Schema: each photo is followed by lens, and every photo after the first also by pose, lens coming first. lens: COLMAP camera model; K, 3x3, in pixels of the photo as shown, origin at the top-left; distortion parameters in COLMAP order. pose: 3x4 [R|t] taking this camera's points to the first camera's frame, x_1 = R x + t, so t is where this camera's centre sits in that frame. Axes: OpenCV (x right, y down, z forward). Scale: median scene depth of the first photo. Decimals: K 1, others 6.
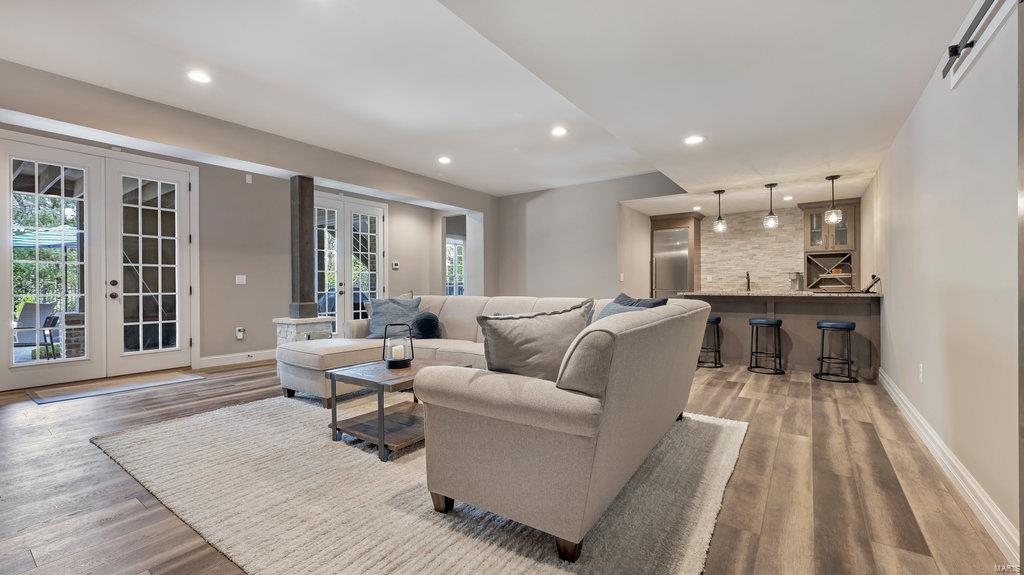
lens RADIAL K [[419.2, 0, 512.0], [0, 419.2, 287.5], [0, 0, 1]] dist [0.021479, -0.015156]
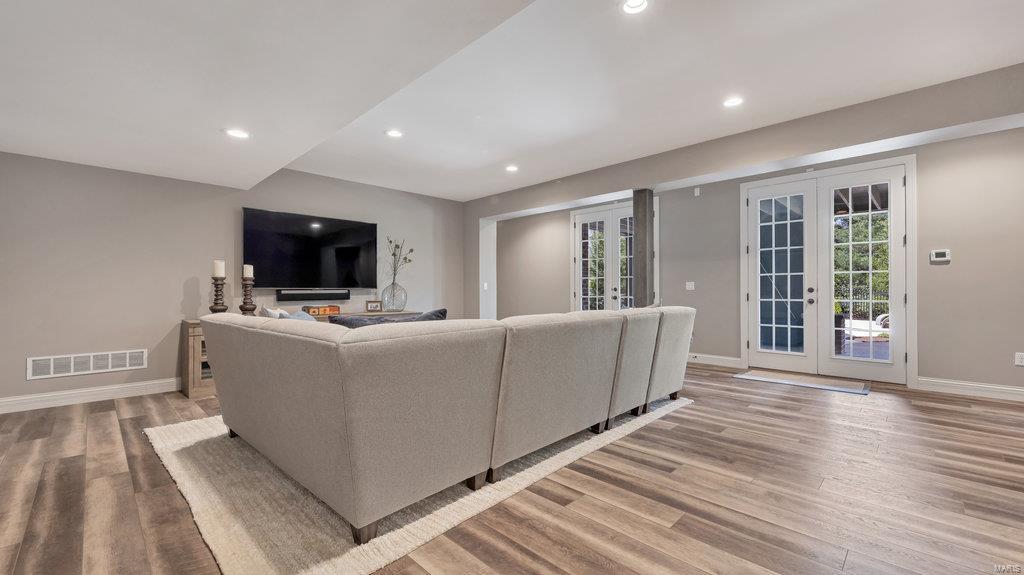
lens RADIAL K [[419.2, 0, 512.0], [0, 419.2, 287.5], [0, 0, 1]] dist [0.021479, -0.015156]
pose [[-0.178376, -0.008993, -0.983921, 0.510550], [-0.009474, 0.999928, -0.007422, -0.002611], [0.983917, 0.007998, -0.178448, 0.731192]]
